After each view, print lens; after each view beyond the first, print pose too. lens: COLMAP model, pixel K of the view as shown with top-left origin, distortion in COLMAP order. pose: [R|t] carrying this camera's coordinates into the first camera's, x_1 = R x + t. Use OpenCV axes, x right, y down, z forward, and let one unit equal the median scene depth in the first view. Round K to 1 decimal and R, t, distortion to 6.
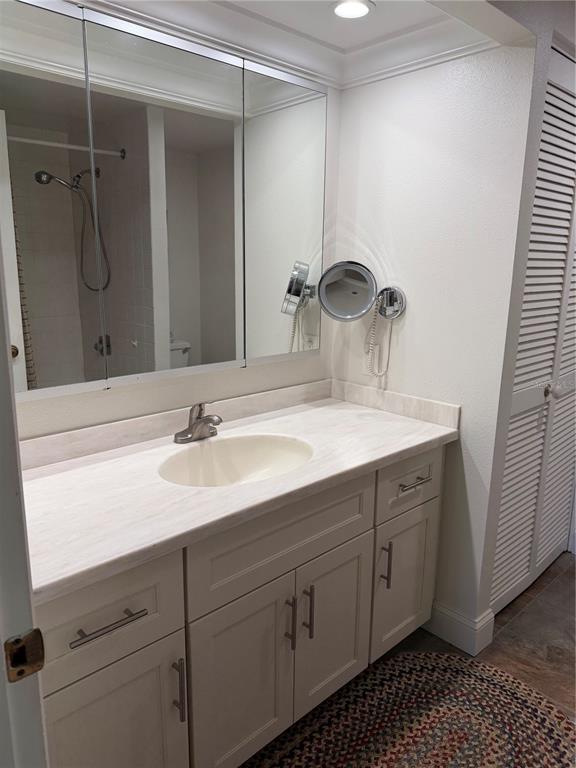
lens RADIAL K [[539.1, 0, 286.3], [0, 539.1, 382.1], [0, 0, 1]] dist [0.008551, -0.030736]
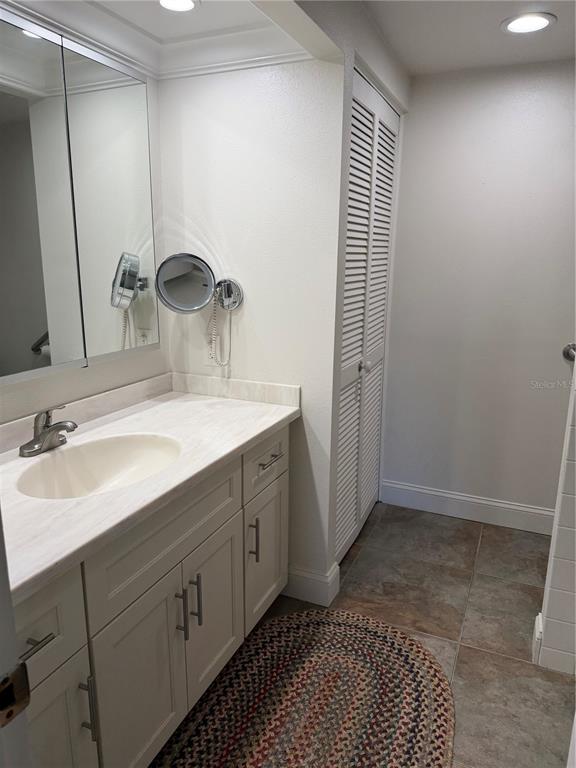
lens RADIAL K [[539.1, 0, 295.2], [0, 539.1, 385.2], [0, 0, 1]] dist [0.008551, -0.030736]
pose [[0.914930, -0.095500, 0.392151, -0.124875], [0.086814, 0.995426, 0.039869, -0.002879], [-0.394165, -0.002434, 0.919037, -0.008442]]
